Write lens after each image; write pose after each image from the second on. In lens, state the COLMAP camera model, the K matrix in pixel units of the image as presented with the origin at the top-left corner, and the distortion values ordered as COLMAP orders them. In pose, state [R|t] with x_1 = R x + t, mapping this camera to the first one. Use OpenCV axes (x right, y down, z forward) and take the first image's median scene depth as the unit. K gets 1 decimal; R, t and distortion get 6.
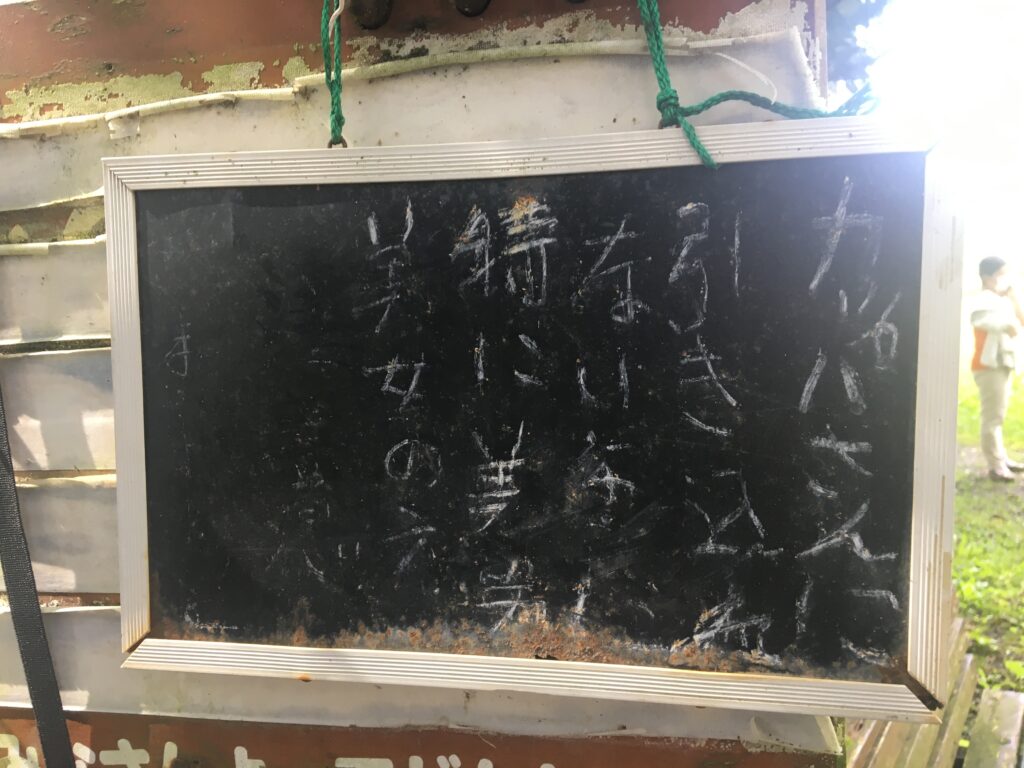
lens RADIAL K [[842.8, 0, 494.0], [0, 842.8, 386.0], [0, 0, 1]] dist [0.098397, -0.193395]
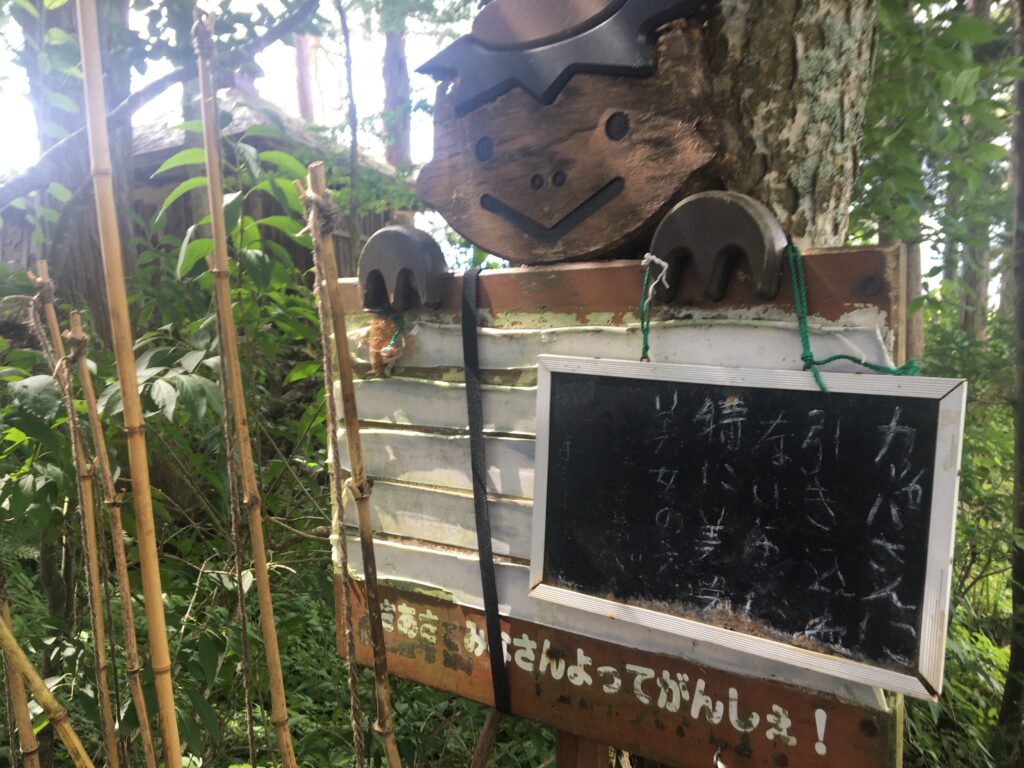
lens RADIAL K [[842.8, 0, 494.0], [0, 842.8, 386.0], [0, 0, 1]] dist [0.098397, -0.193395]
pose [[0.900144, 0.072547, -0.429508, 0.372583], [-0.072897, 0.997216, 0.015662, -0.227407], [0.429448, 0.017212, 0.902927, -1.004812]]
